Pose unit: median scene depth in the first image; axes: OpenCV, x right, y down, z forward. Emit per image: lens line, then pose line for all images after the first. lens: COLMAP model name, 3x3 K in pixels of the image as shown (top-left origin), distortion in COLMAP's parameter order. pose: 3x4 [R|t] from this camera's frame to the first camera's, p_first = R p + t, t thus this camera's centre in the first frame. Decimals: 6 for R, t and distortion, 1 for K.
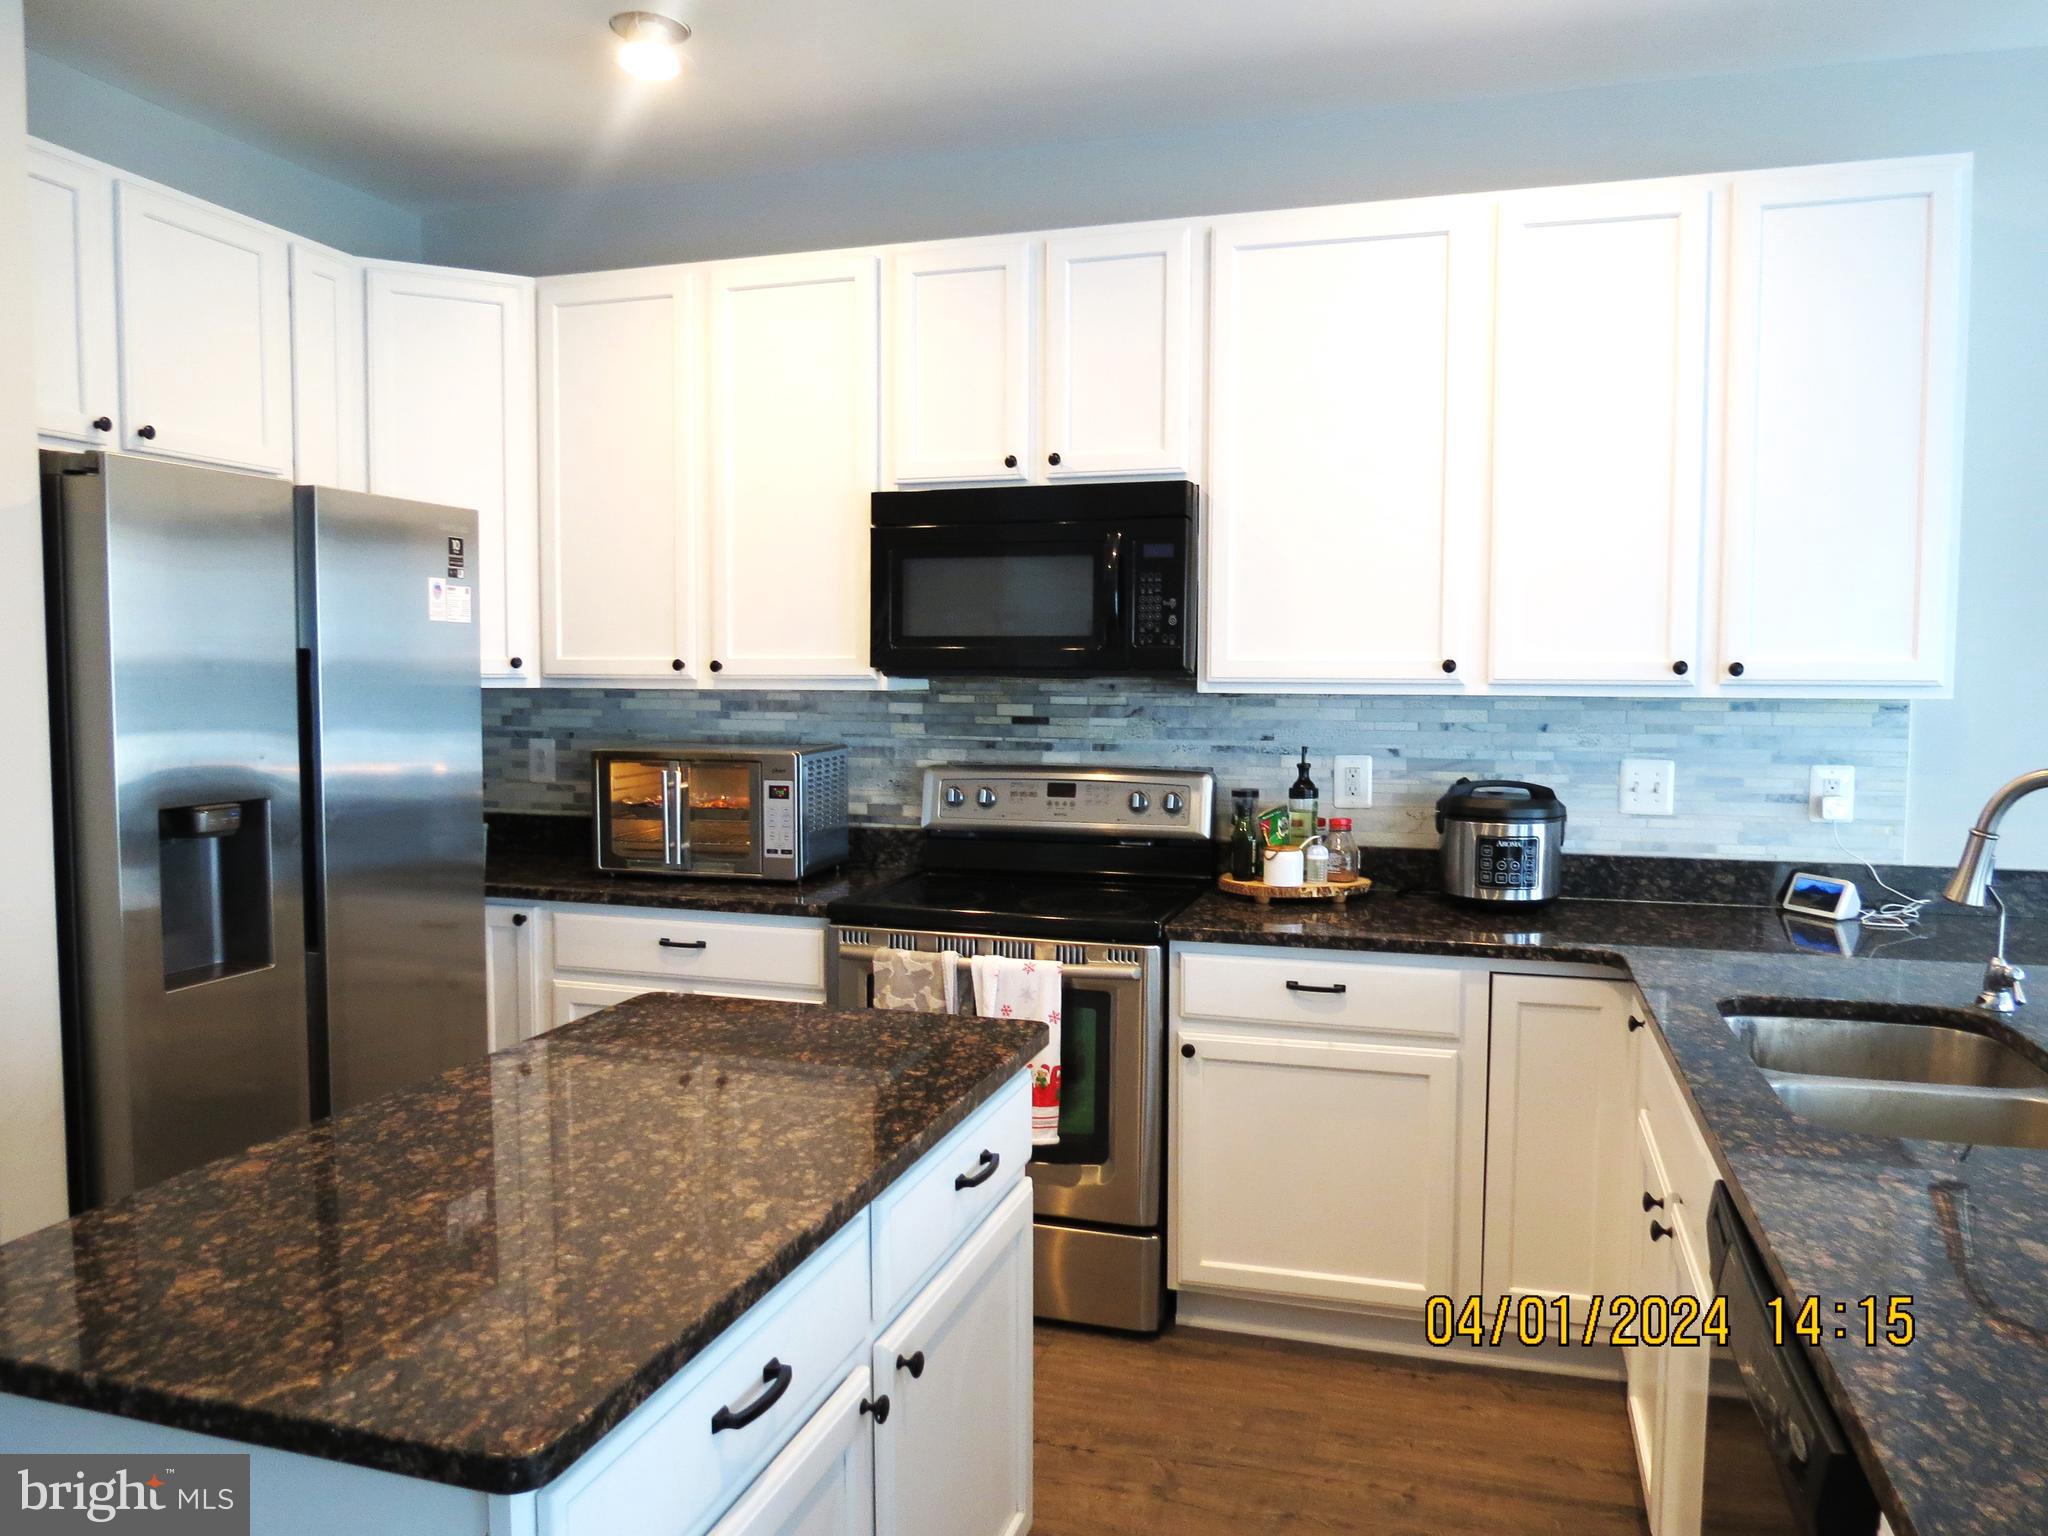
lens RADIAL K [[1459.8, 0, 1036.9], [0, 1459.8, 762.5], [0, 0, 1]] dist [-0.041725, 0.027013]
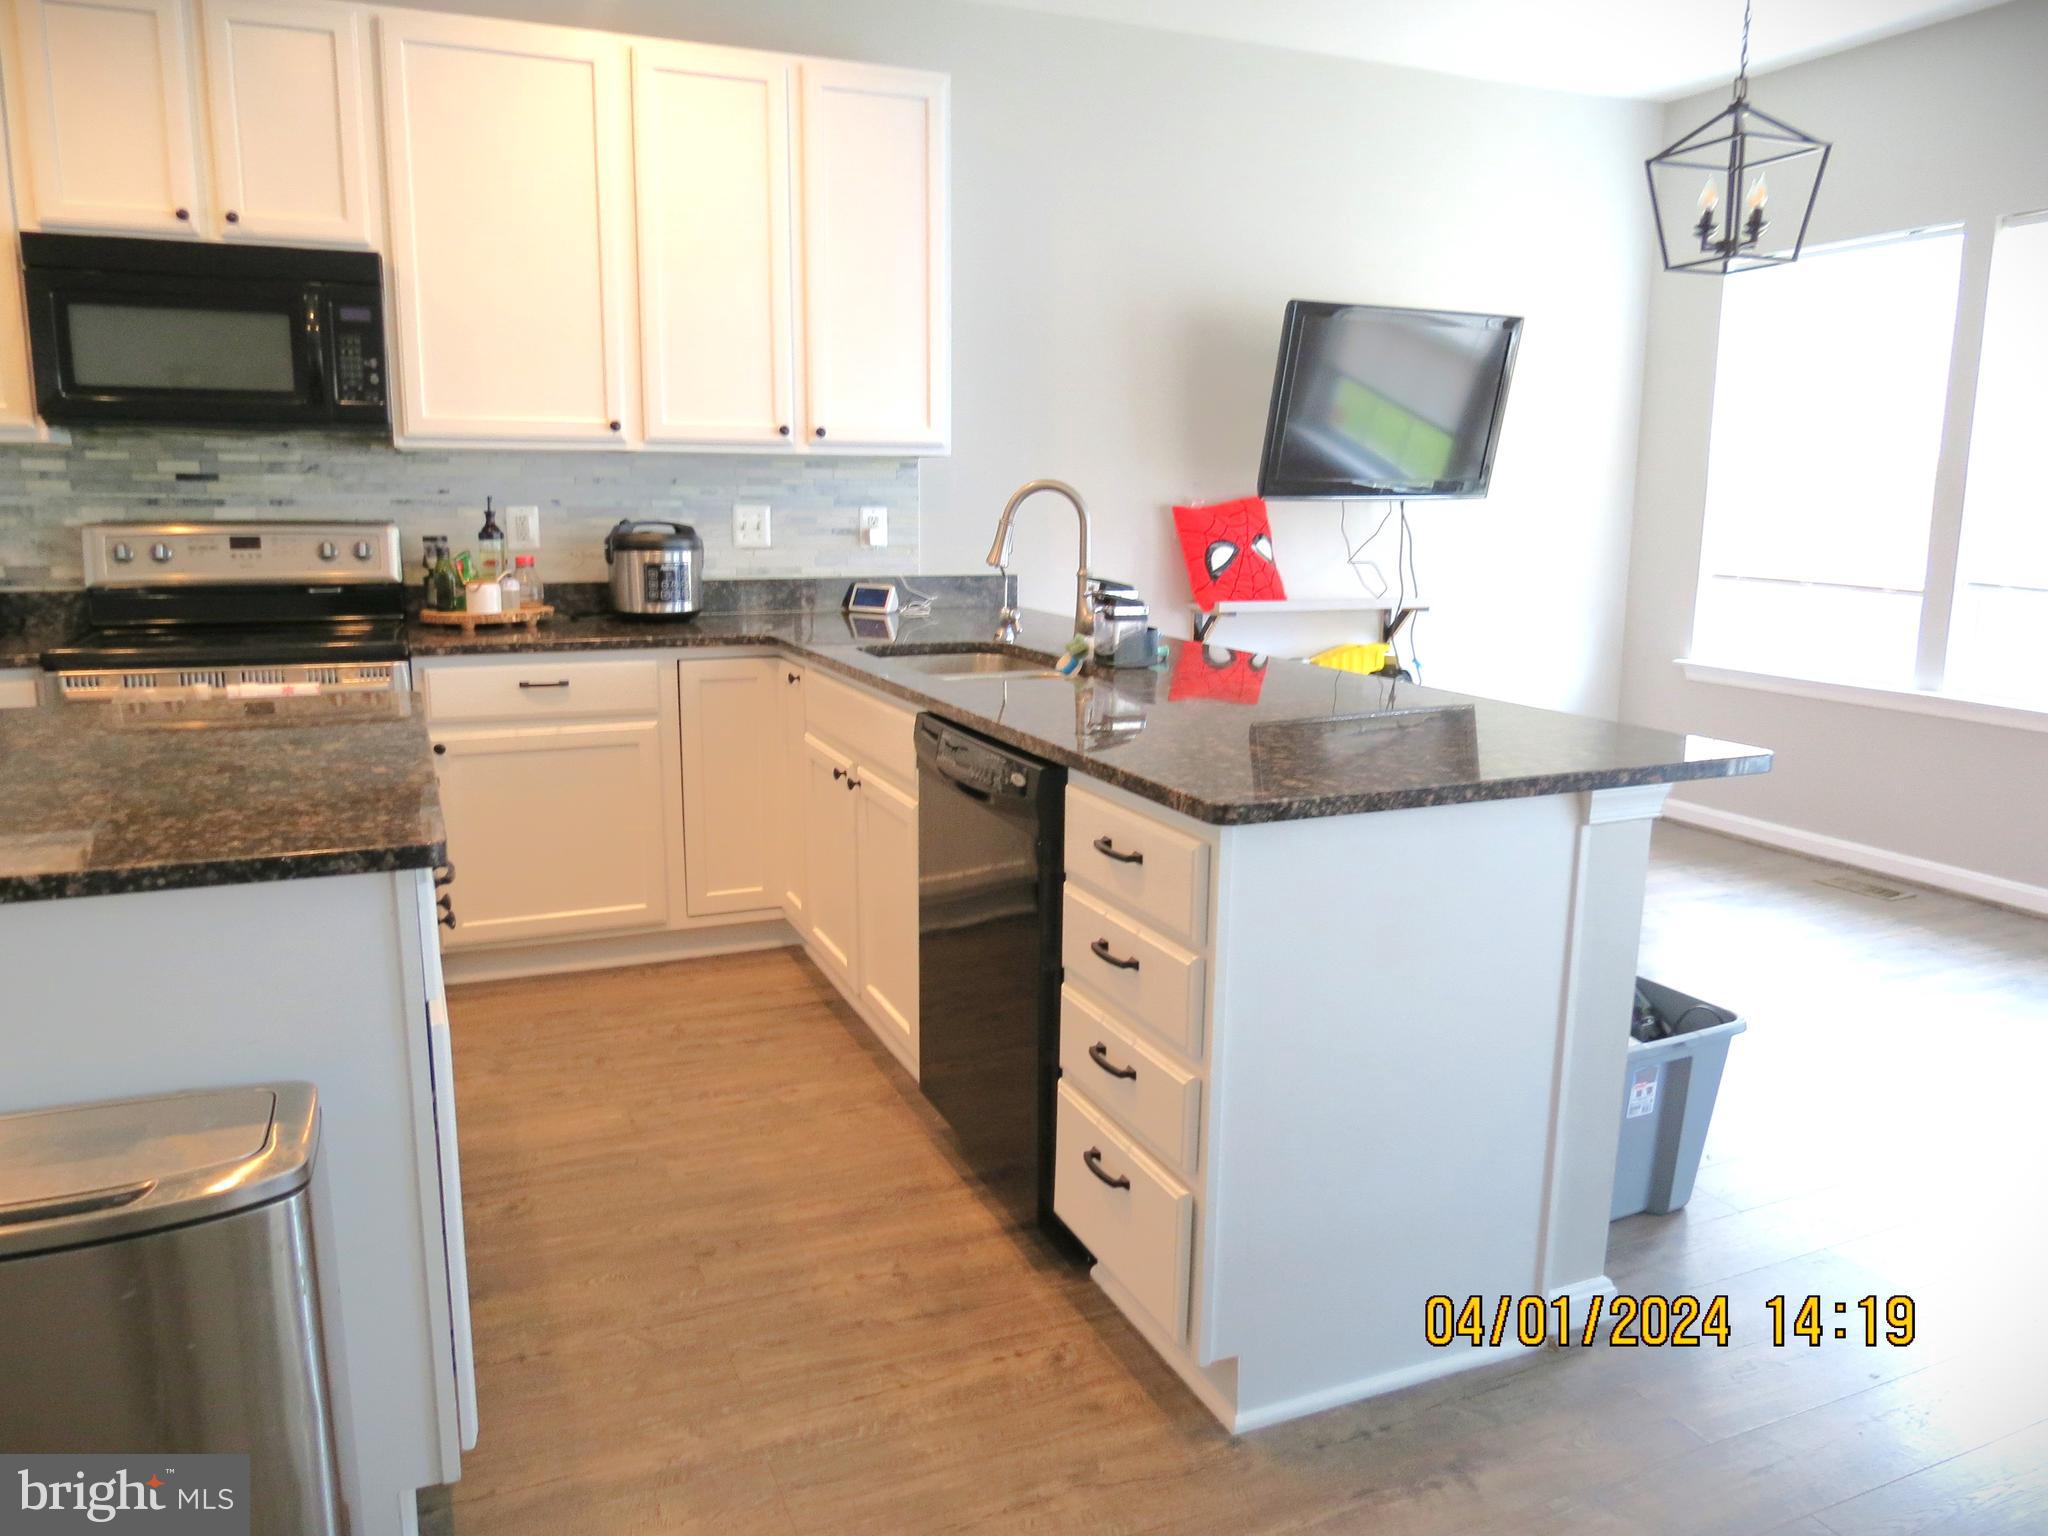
lens RADIAL K [[1459.8, 0, 1036.9], [0, 1459.8, 762.5], [0, 0, 1]] dist [-0.041725, 0.027013]
pose [[0.757638, -0.115196, 0.642429, -0.258617], [0.035036, 0.990060, 0.136211, 0.058531], [-0.651734, -0.080690, 0.754143, -0.187692]]
